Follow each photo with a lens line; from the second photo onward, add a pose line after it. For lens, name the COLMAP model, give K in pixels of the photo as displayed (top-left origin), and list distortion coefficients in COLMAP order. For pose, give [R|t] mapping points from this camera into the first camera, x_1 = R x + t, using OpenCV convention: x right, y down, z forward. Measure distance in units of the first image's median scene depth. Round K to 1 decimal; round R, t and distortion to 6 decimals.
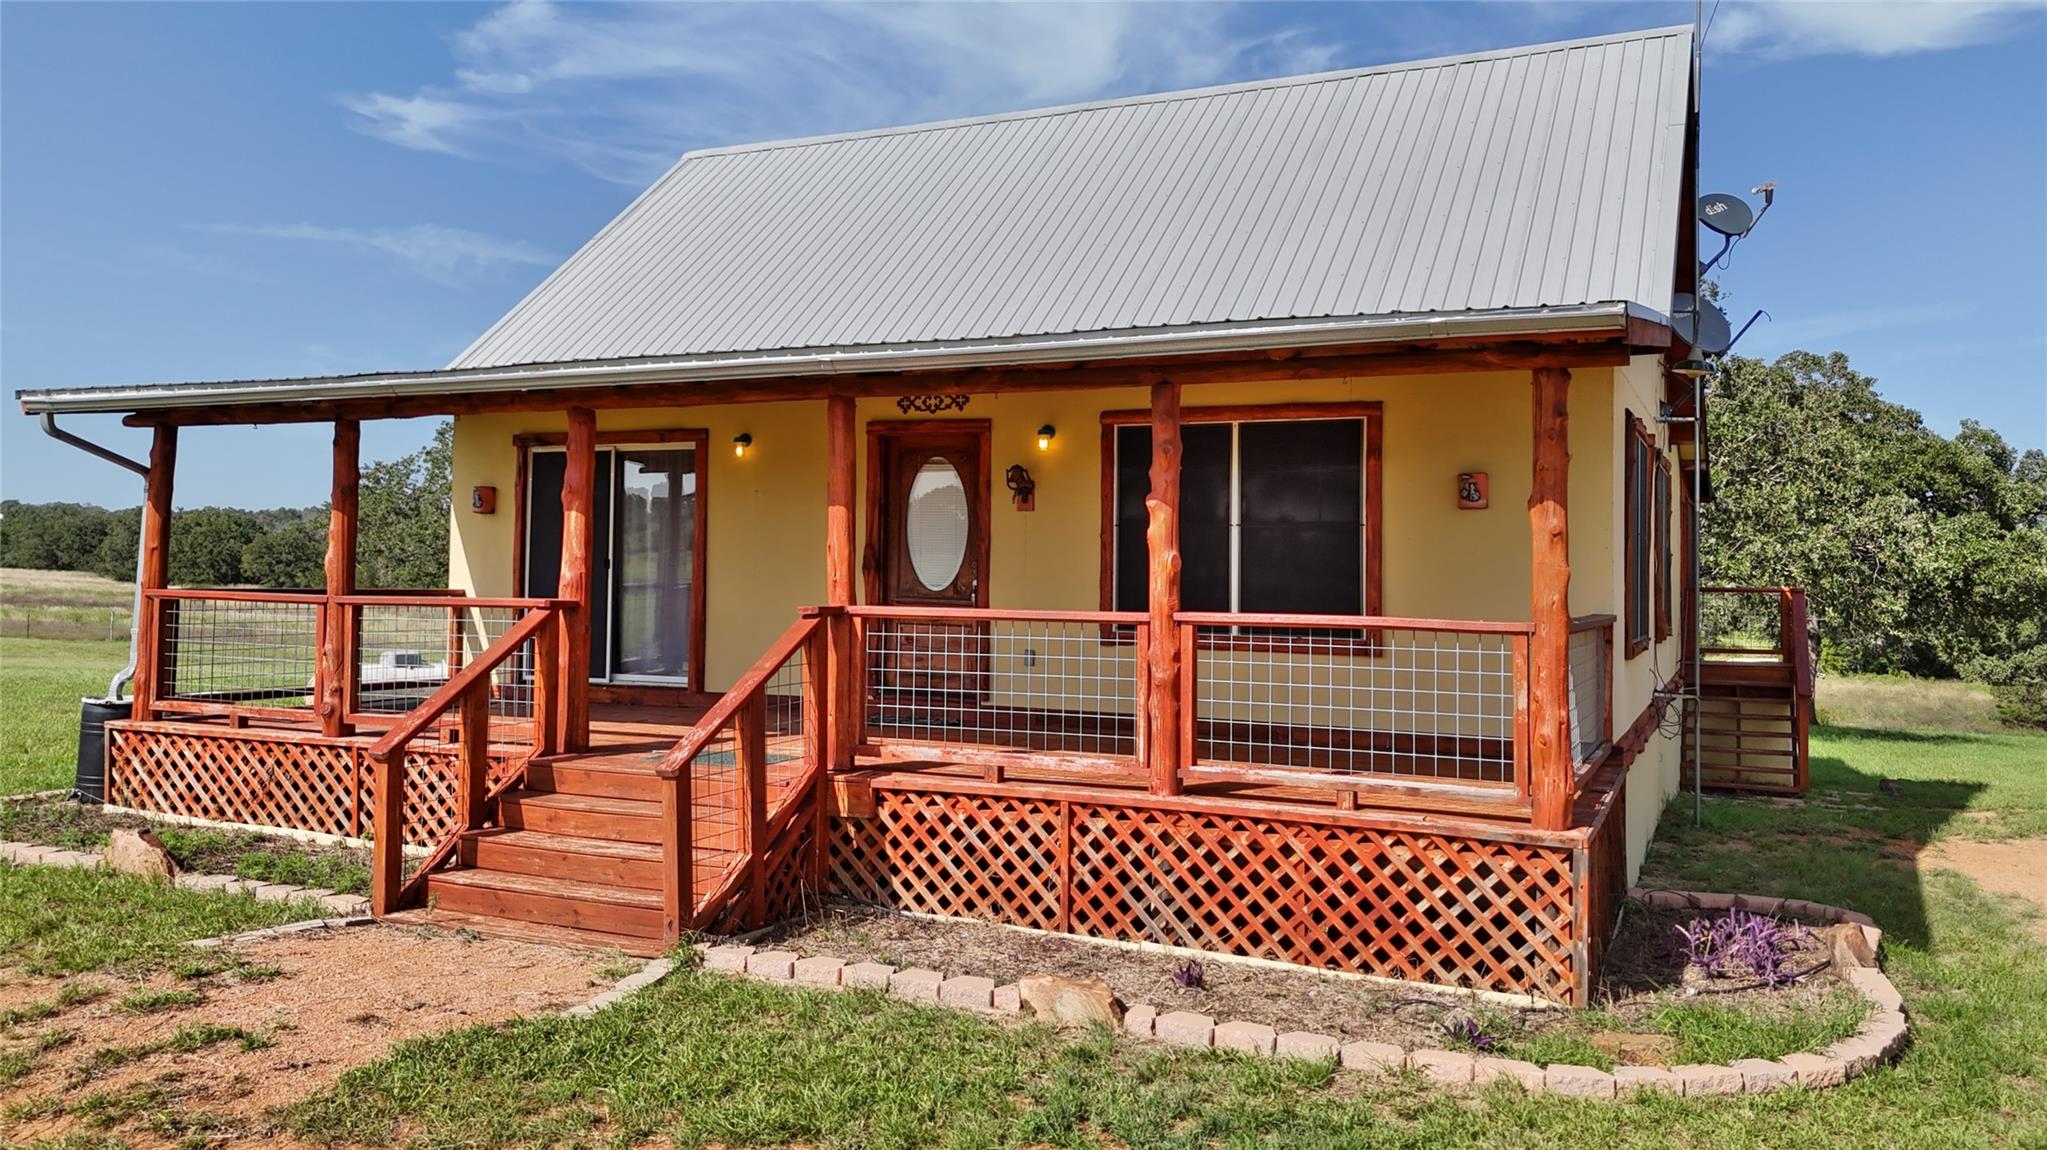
lens RADIAL K [[1505.9, 0, 1017.4], [0, 1505.9, 566.0], [0, 0, 1]] dist [0.056770, -0.051749]
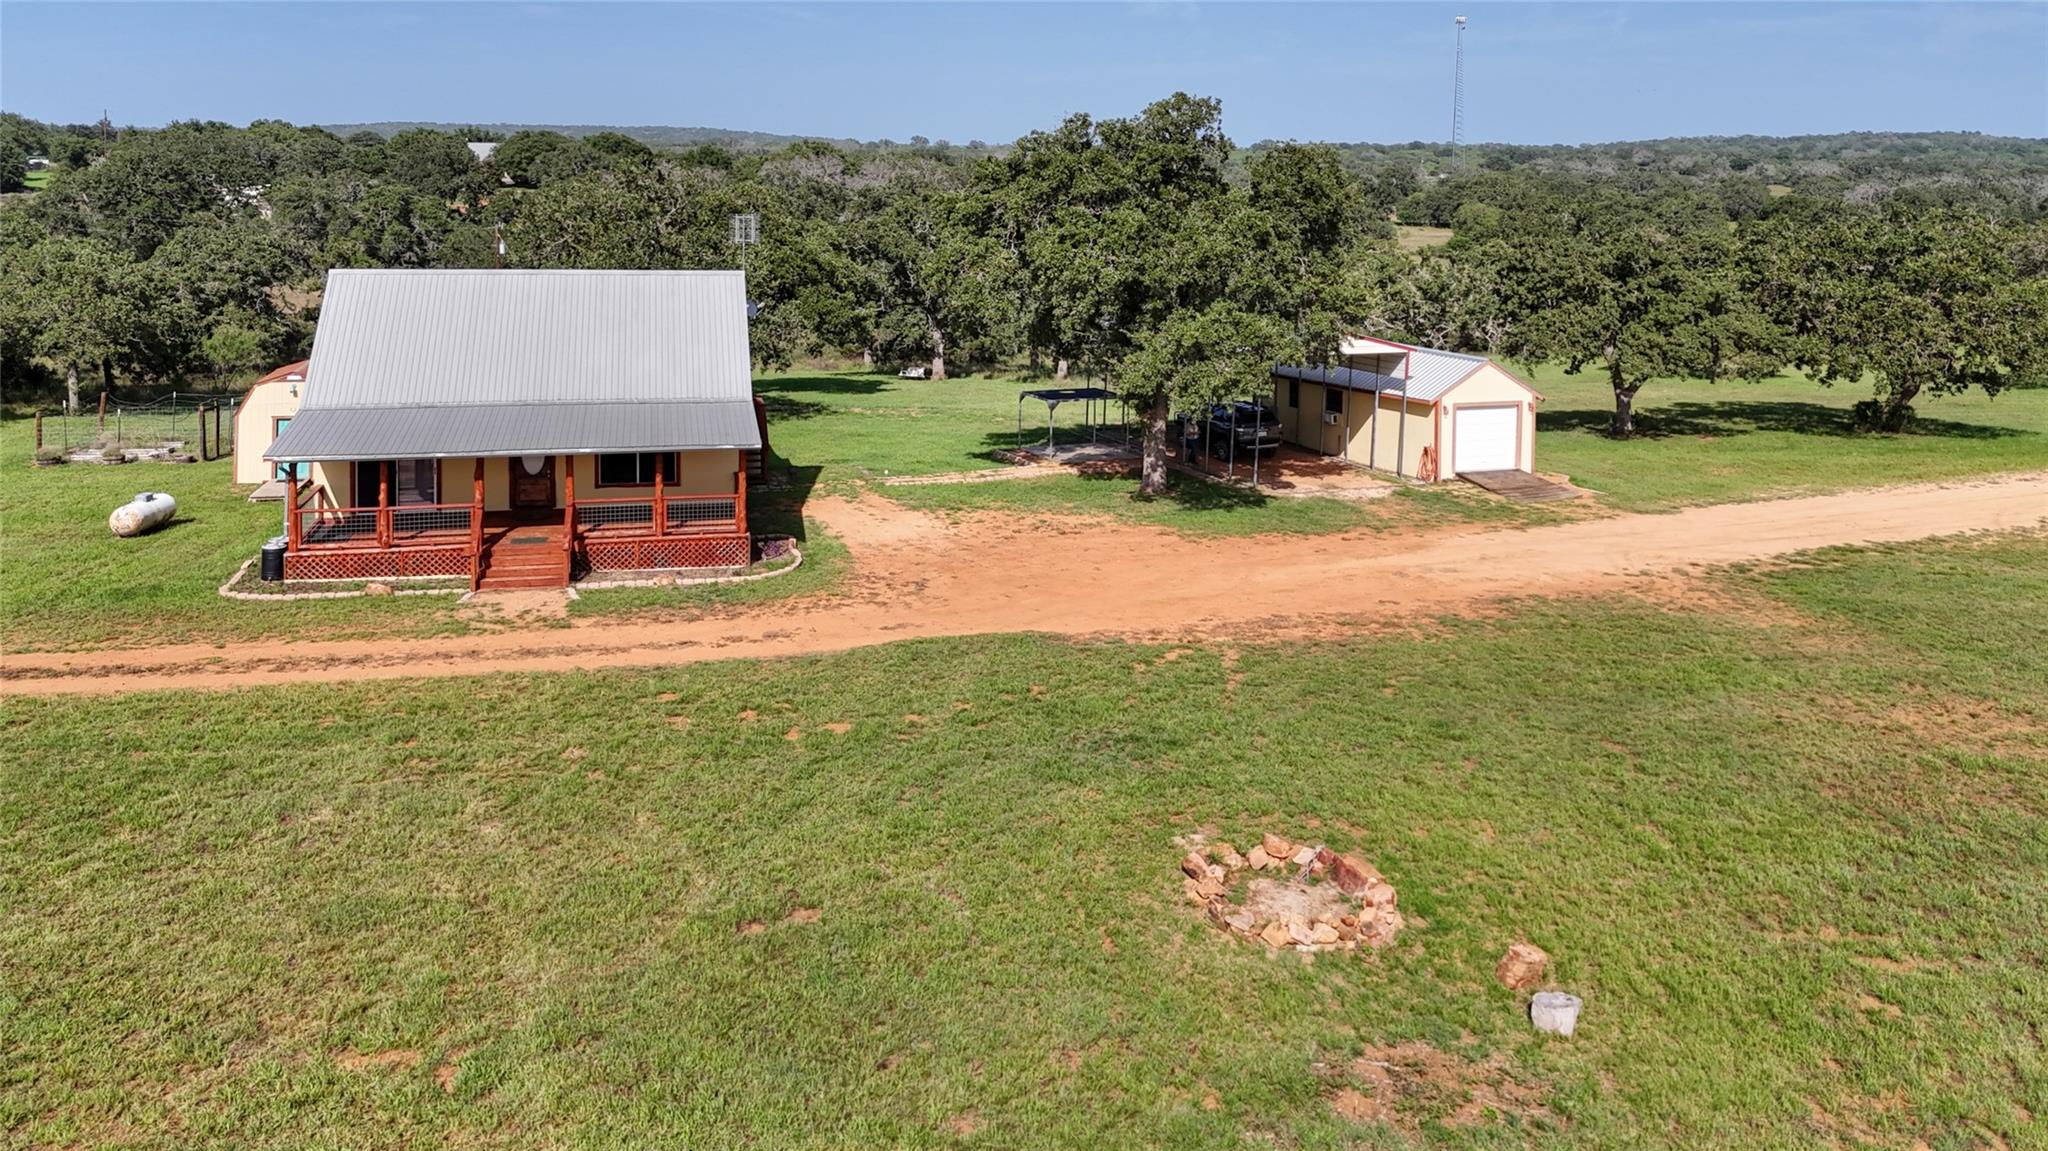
lens RADIAL K [[1506.6, 0, 1017.9], [0, 1506.6, 566.5], [0, 0, 1]] dist [0.056770, -0.051749]
pose [[0.782934, -0.161756, 0.600708, -1.936552], [-0.012170, 0.961437, 0.274754, -1.096440], [-0.621986, -0.222425, 0.750773, -3.329587]]
